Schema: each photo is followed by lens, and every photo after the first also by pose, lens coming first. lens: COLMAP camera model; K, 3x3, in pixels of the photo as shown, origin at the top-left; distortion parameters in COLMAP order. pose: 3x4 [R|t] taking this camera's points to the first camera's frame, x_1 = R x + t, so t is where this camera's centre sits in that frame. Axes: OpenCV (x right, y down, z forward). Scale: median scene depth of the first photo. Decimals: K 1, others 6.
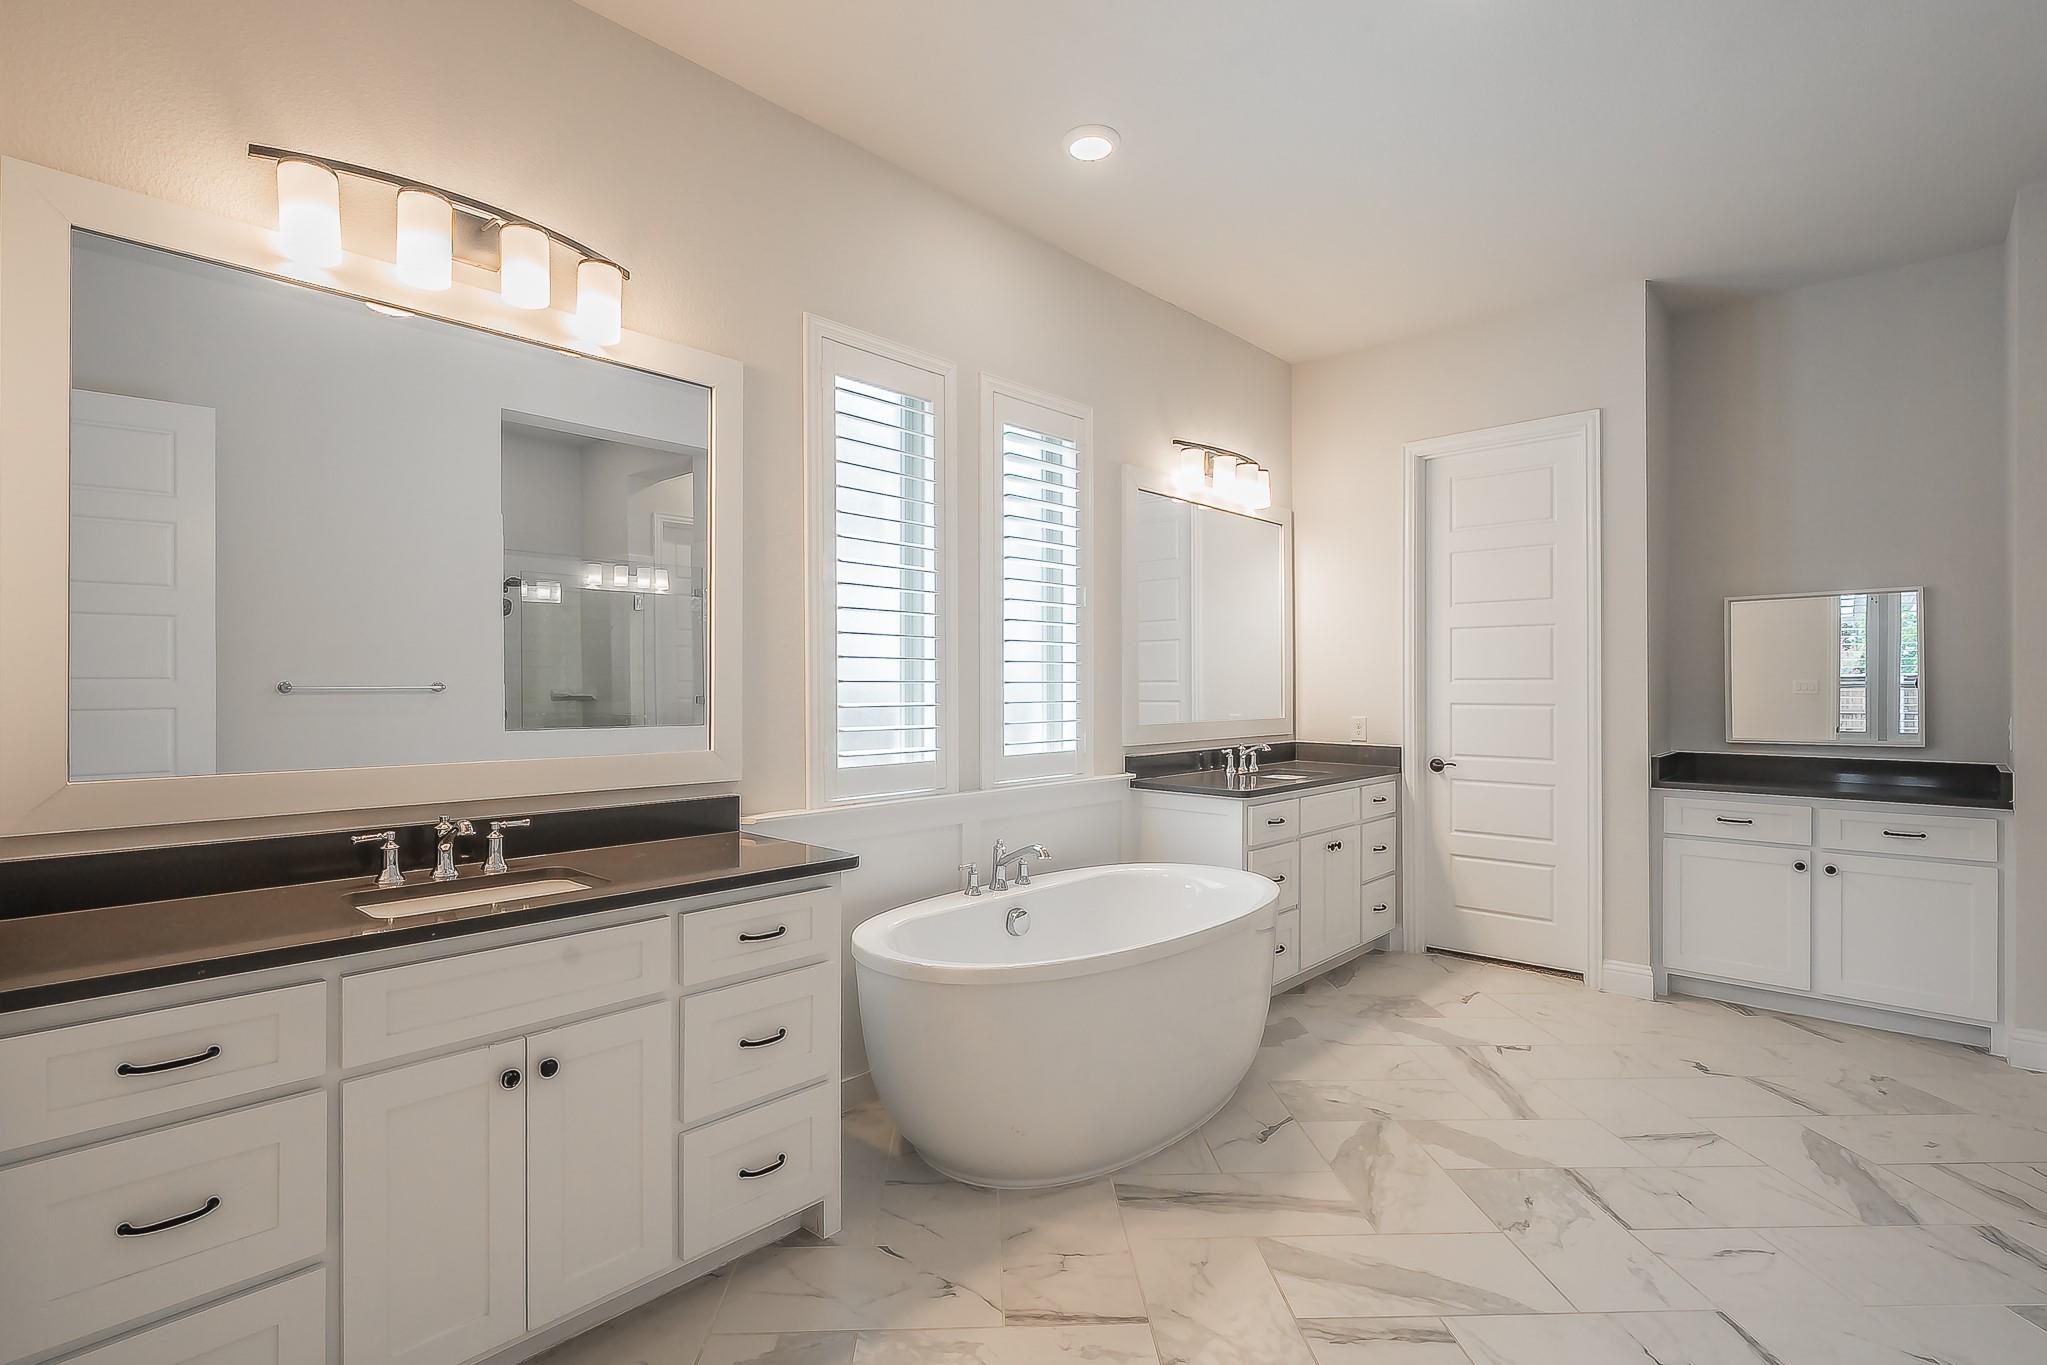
lens RADIAL K [[986.7, 0, 1023.5], [0, 986.7, 682.5], [0, 0, 1]] dist [-0.001515, -0.000446]
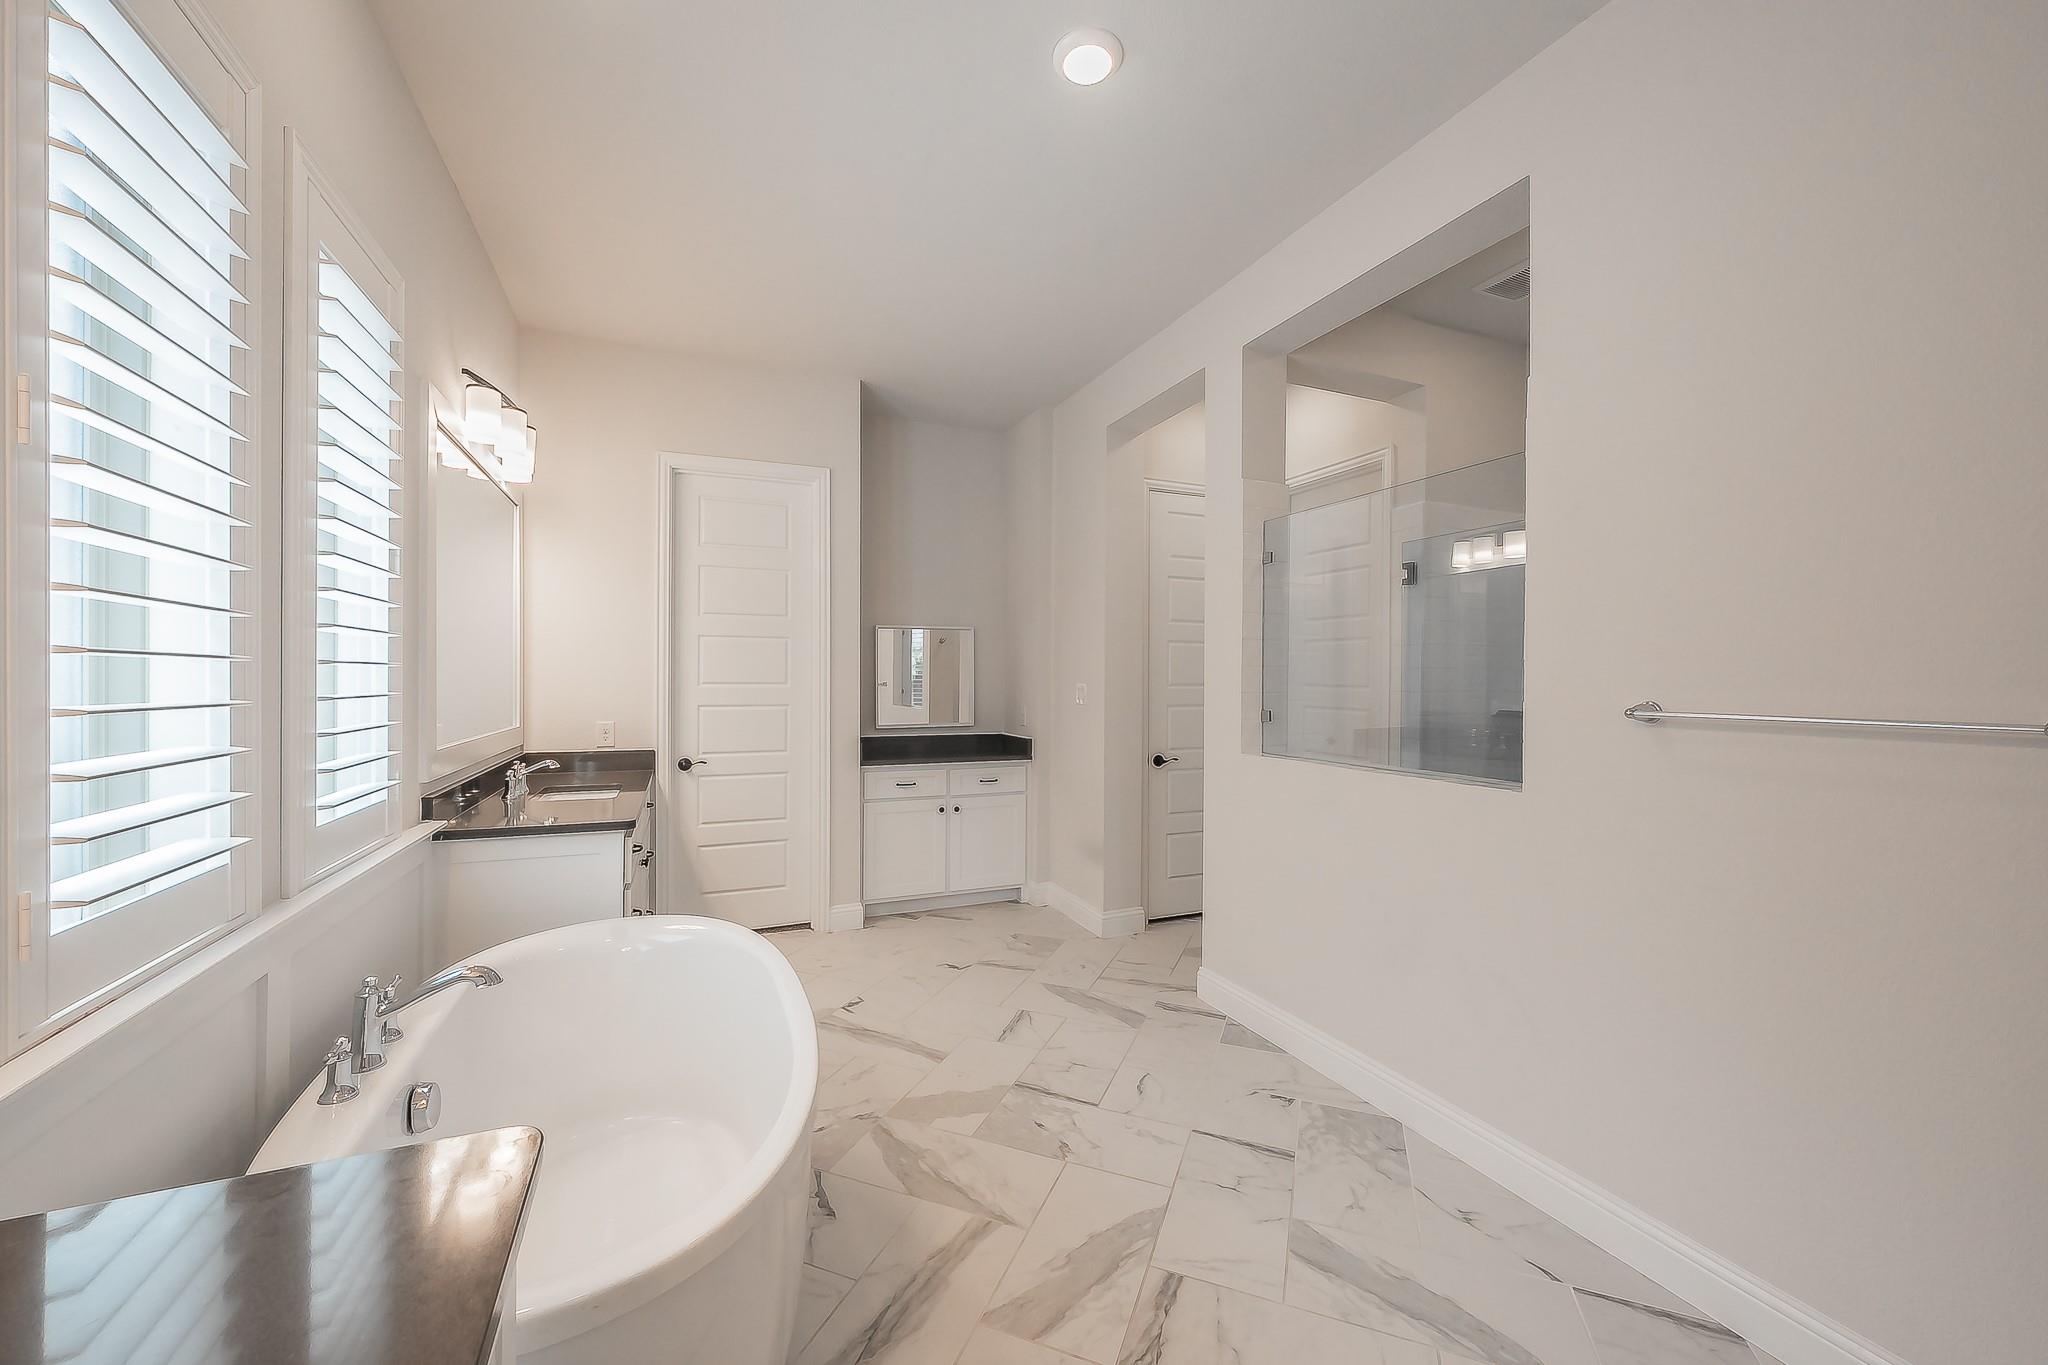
lens RADIAL K [[777.9, 0, 1019.8], [0, 777.9, 680.4], [0, 0, 1]] dist [0.000903, 0.000086]
pose [[0.410276, -0.000633, 0.911961, -0.240102], [-0.007627, 0.999962, 0.004125, -0.015248], [-0.911930, -0.008648, 0.410256, 0.412410]]
